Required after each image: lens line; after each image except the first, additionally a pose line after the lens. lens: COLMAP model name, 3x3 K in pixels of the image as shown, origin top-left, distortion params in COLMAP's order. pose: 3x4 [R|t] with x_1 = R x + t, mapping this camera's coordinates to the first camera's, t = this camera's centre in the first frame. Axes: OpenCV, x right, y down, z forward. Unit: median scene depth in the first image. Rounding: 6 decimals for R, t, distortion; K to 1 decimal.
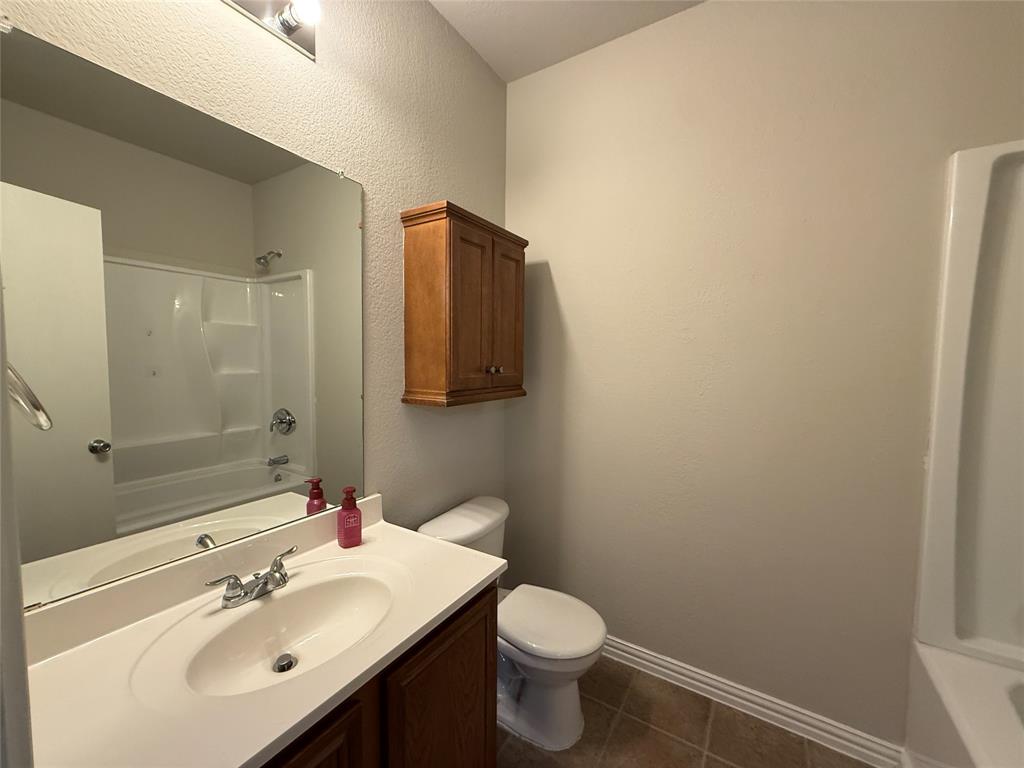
lens RADIAL K [[405.4, 0, 507.5], [0, 405.4, 383.2], [0, 0, 1]] dist [0.002428, -0.000069]
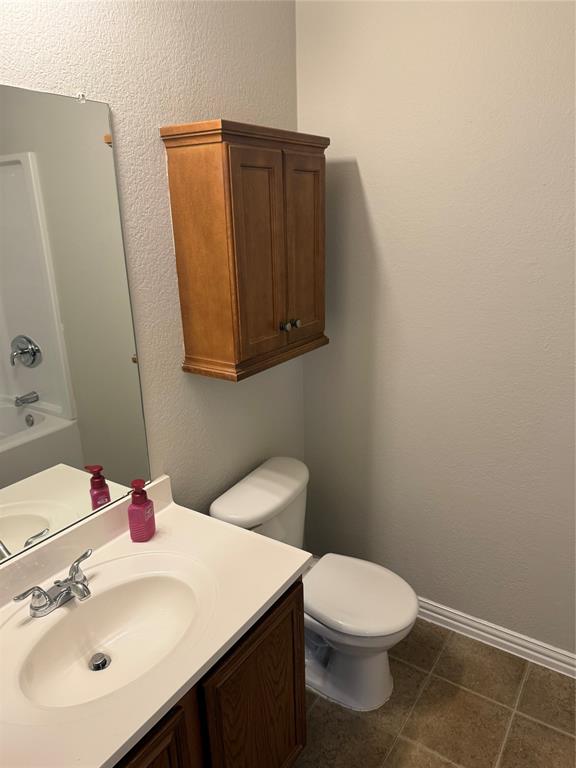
lens RADIAL K [[531.9, 0, 289.3], [0, 531.9, 389.9], [0, 0, 1]] dist [0.097695, -0.118624]
pose [[0.999285, -0.024859, -0.028483, -0.006848], [0.031309, 0.966449, 0.254943, -0.198598], [0.021190, -0.255653, 0.966536, -0.090312]]
